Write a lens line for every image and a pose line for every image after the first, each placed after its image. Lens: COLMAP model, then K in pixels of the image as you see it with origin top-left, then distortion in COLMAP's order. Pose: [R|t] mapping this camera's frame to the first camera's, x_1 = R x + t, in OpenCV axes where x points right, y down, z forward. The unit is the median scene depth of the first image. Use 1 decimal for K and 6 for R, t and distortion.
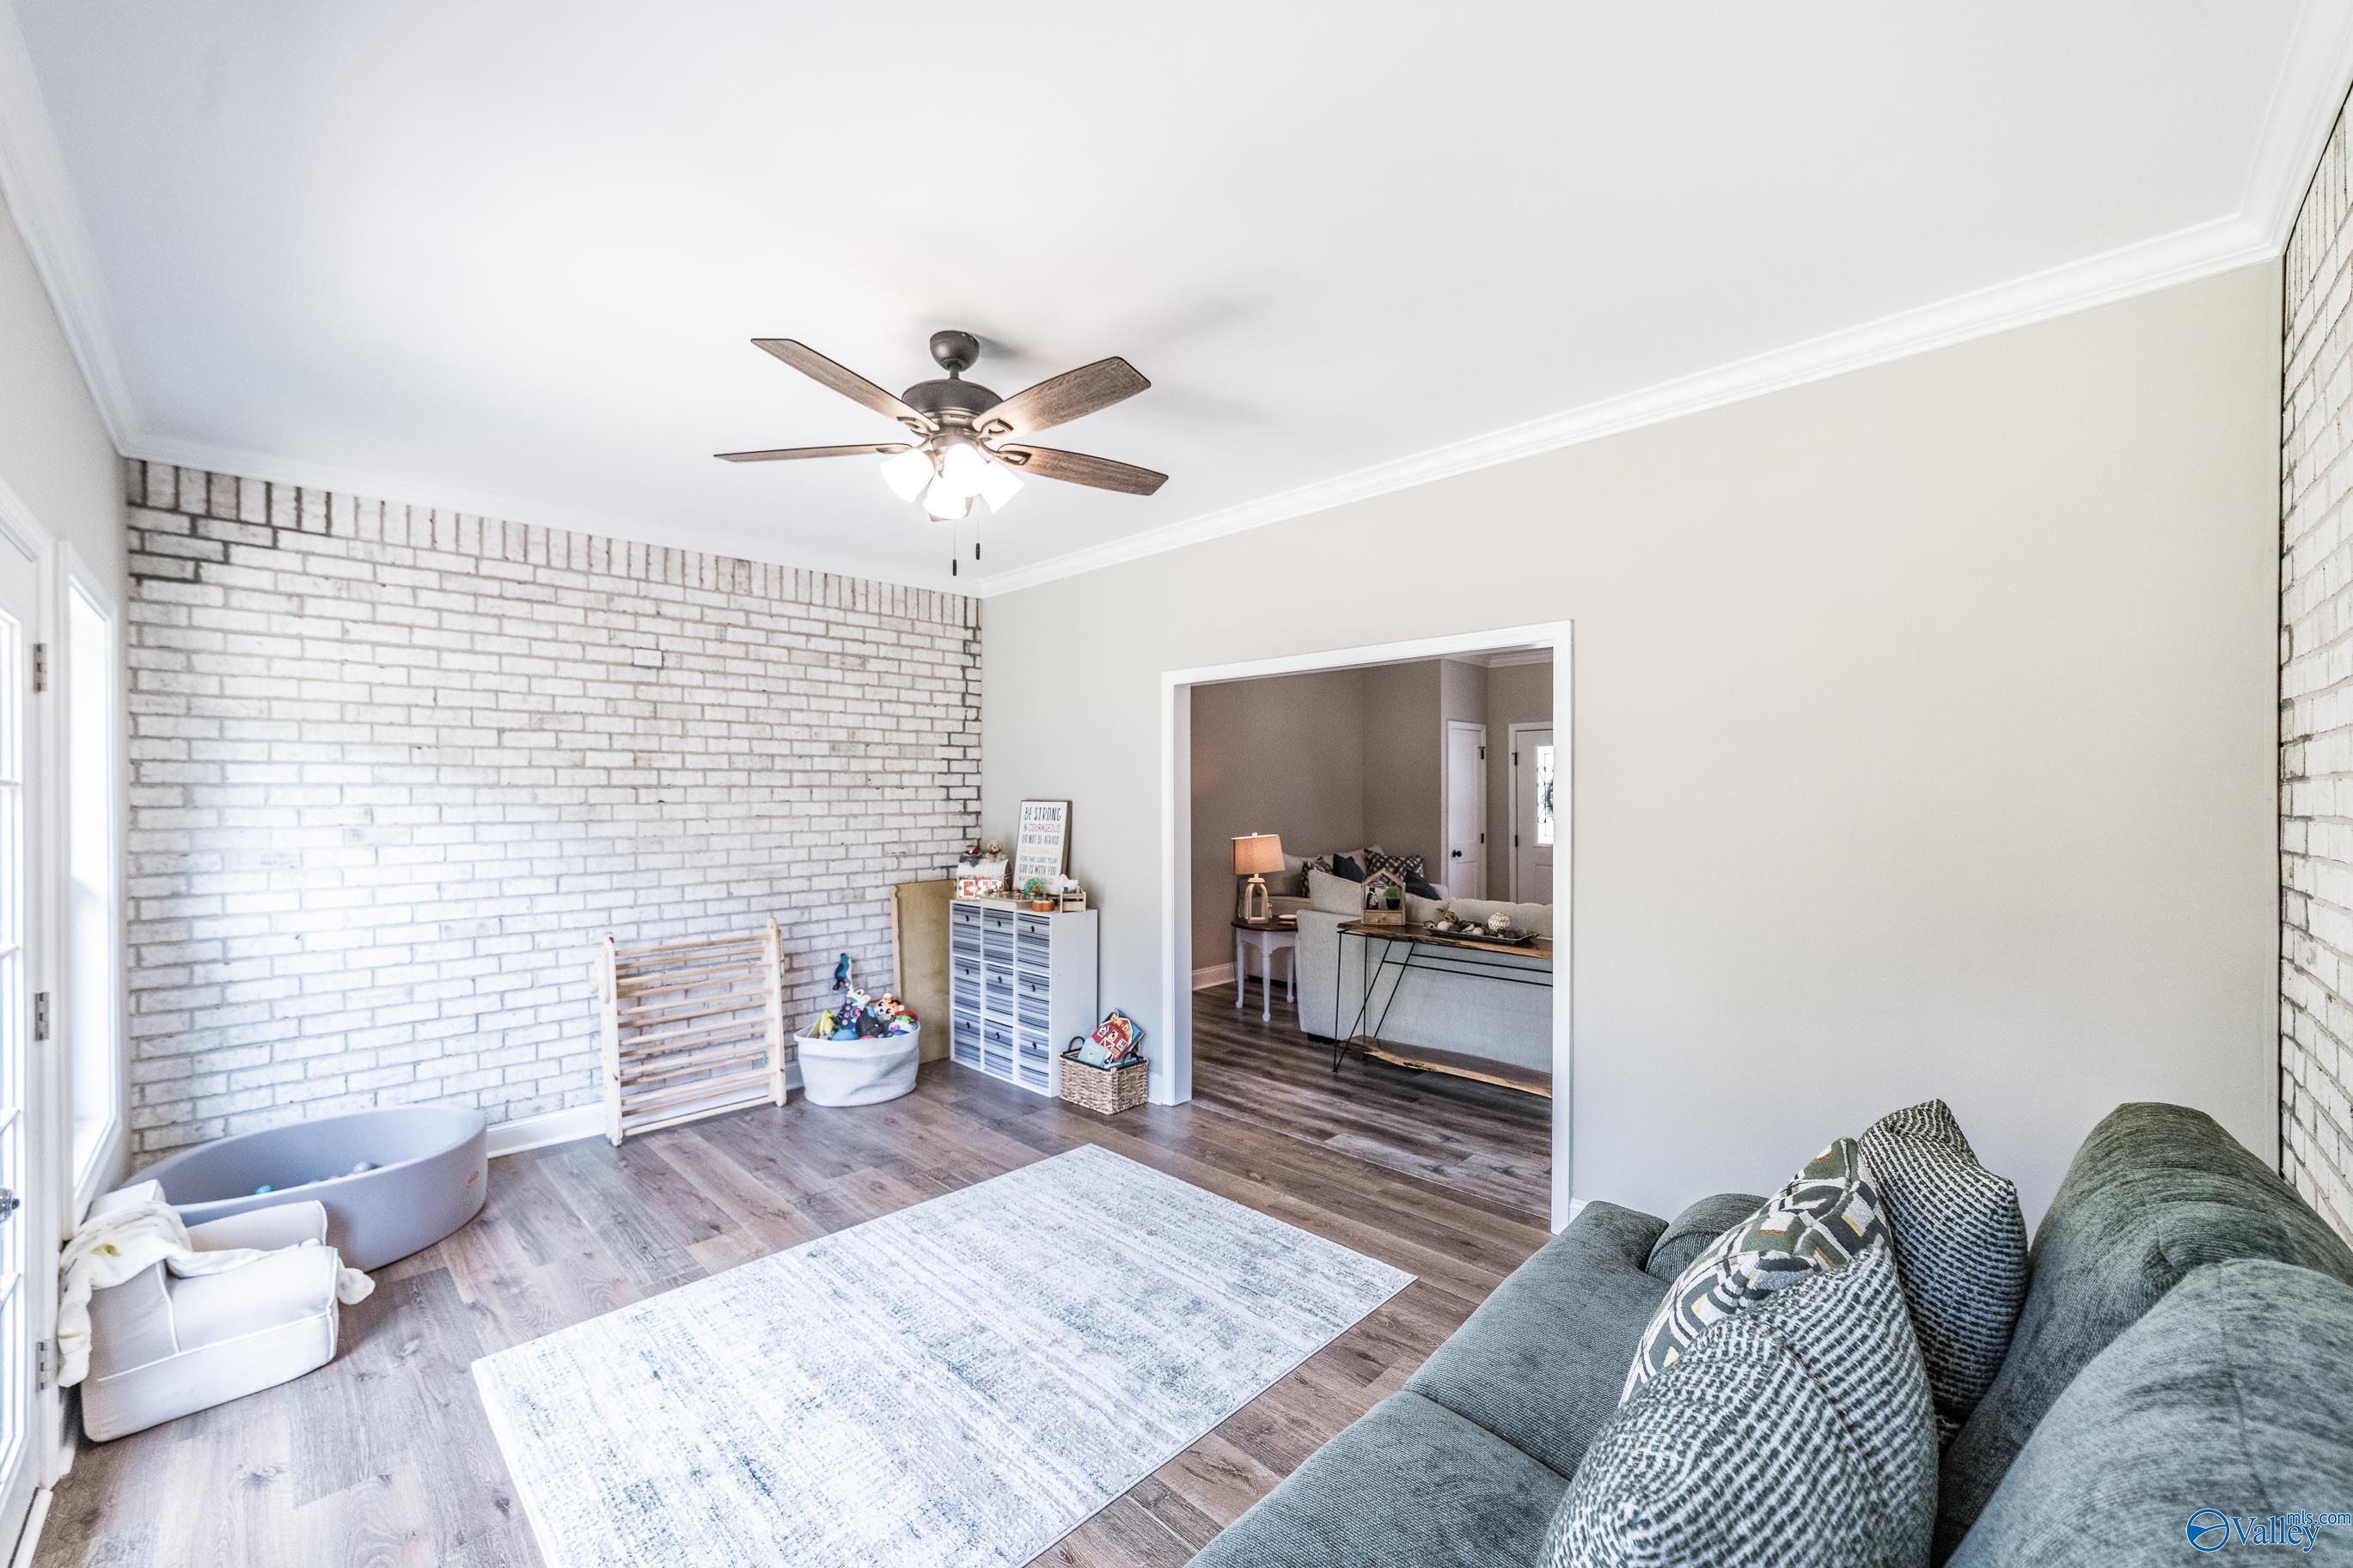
lens RADIAL K [[921.0, 0, 1173.2], [0, 921.0, 795.6], [0, 0, 1]] dist [-0.004693, 0.005394]
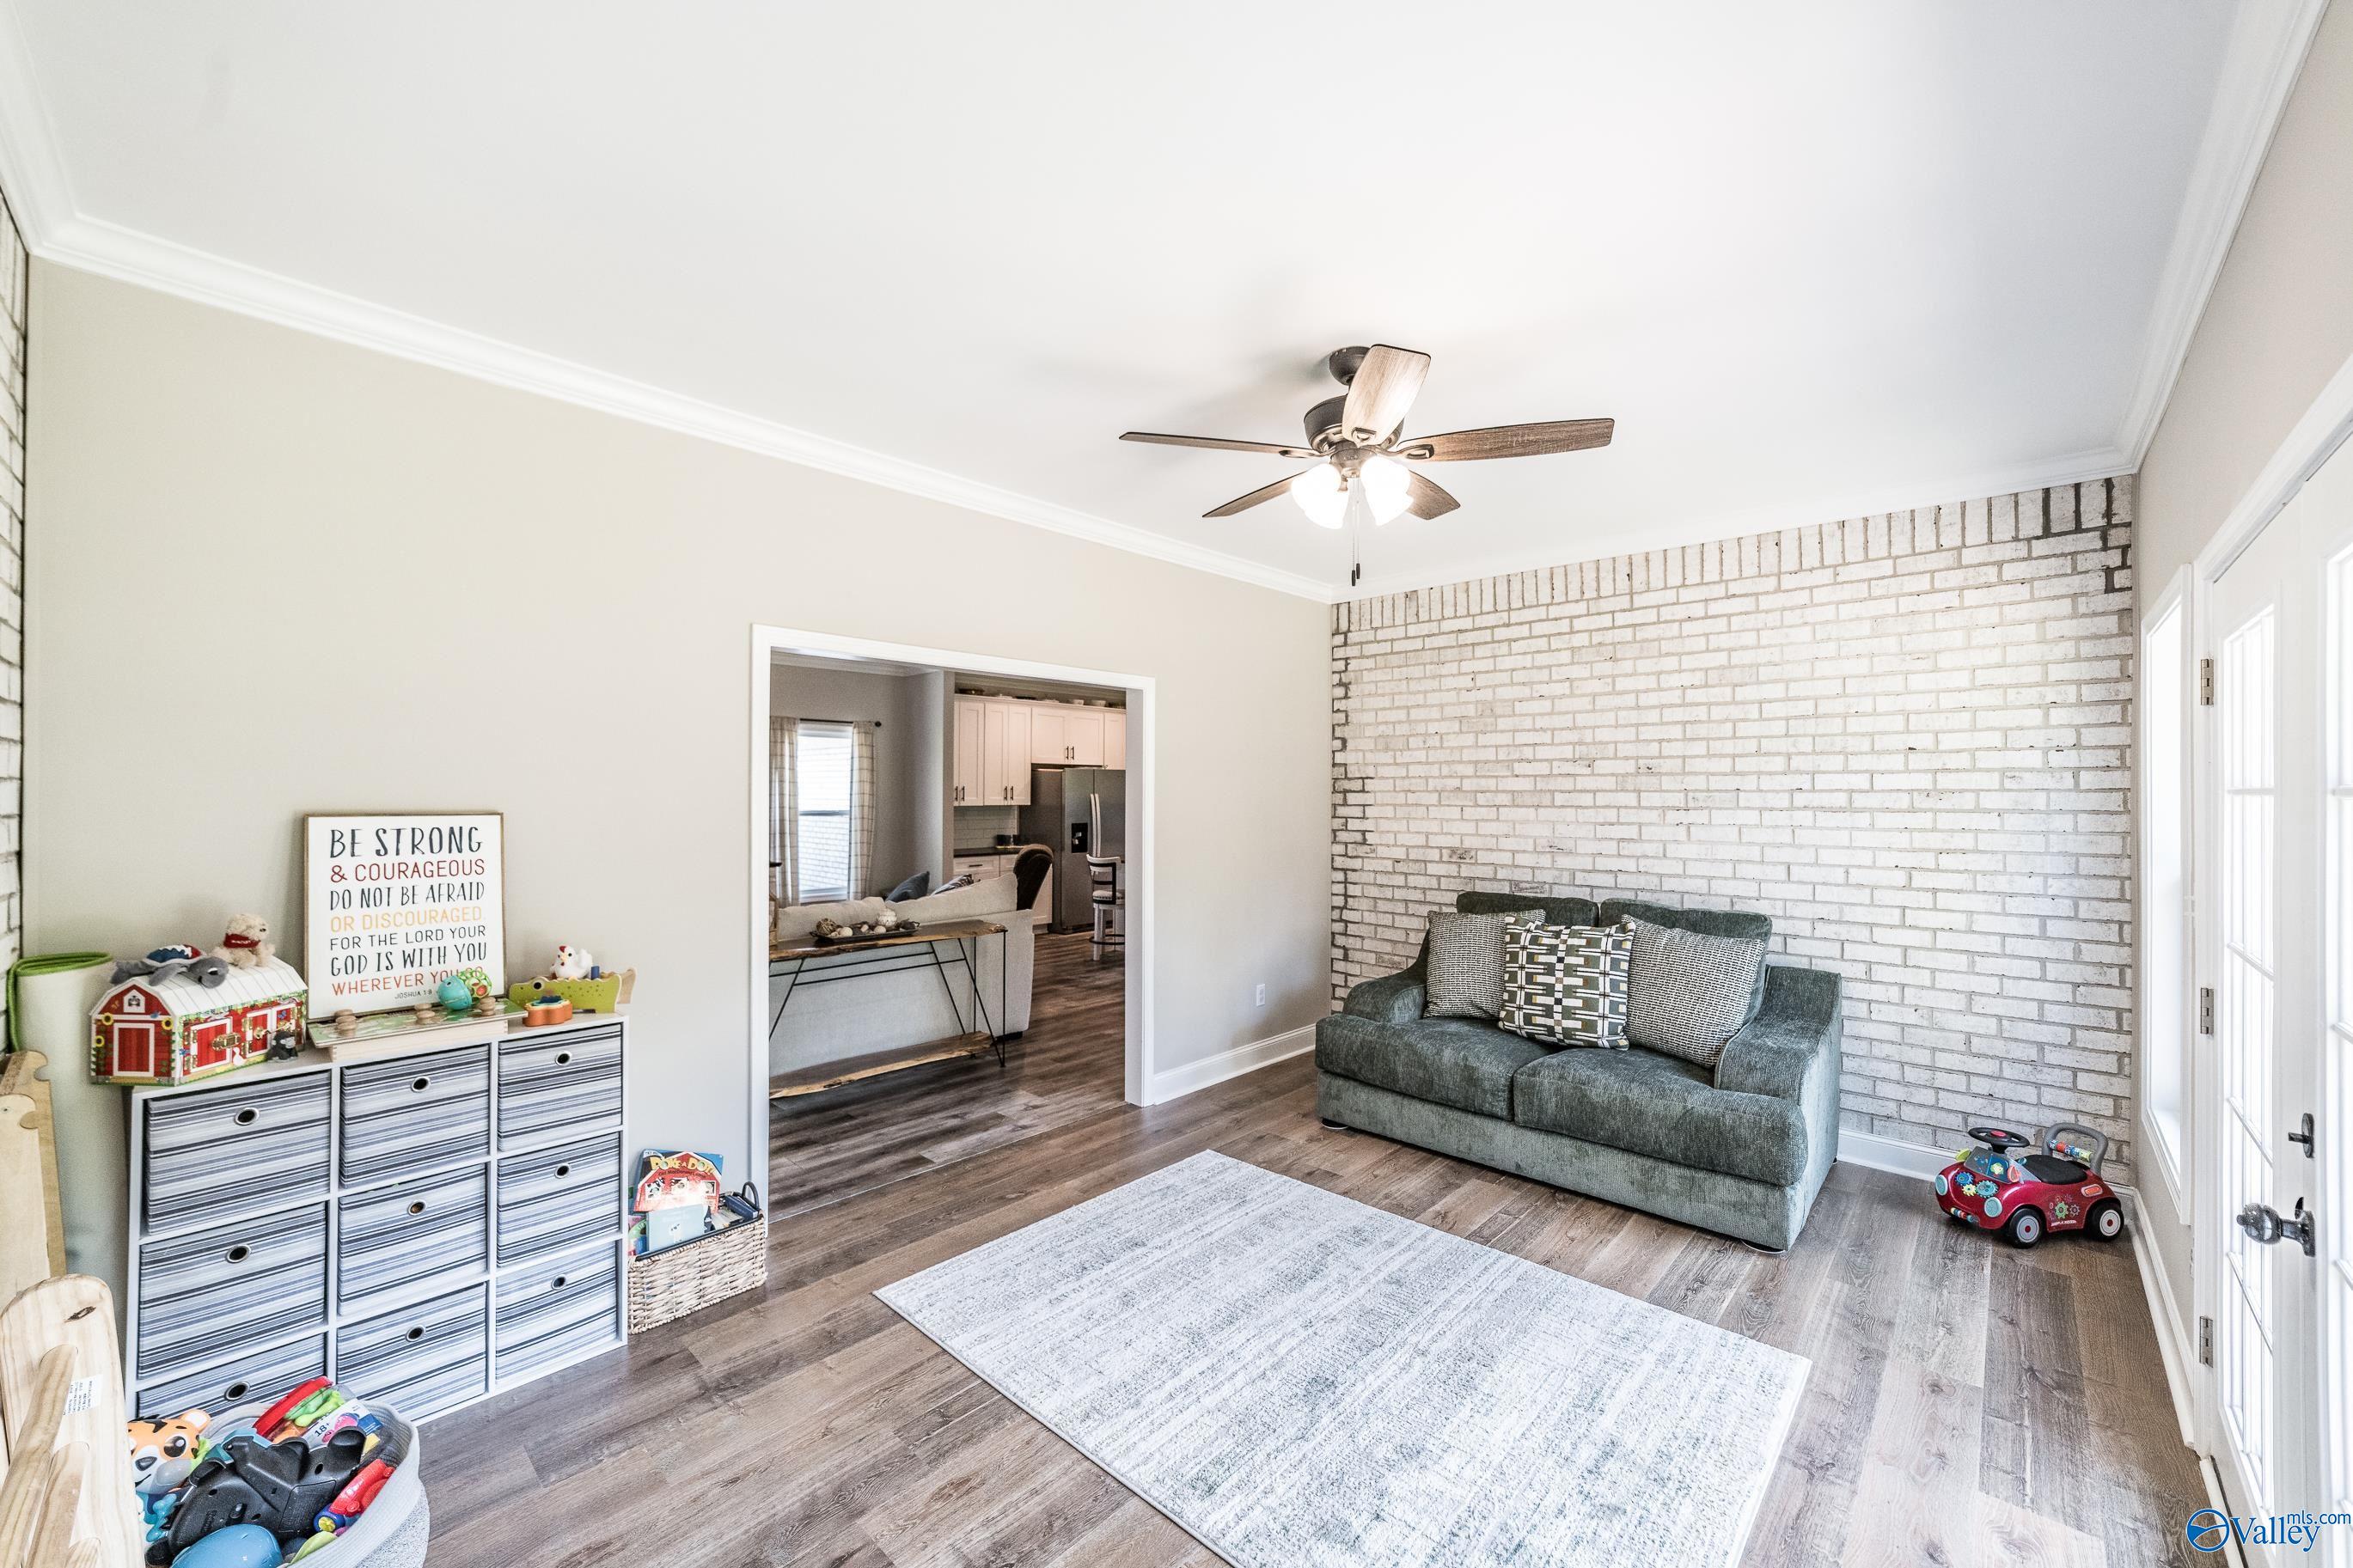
lens RADIAL K [[921.0, 0, 1171.5], [0, 921.0, 783.4], [0, 0, 1]] dist [-0.004693, 0.005394]
pose [[-0.028559, 0.011954, 0.999521, -0.787906], [-0.005394, 0.999912, -0.012113, -0.007687], [-0.999578, -0.005737, -0.028492, 0.769920]]
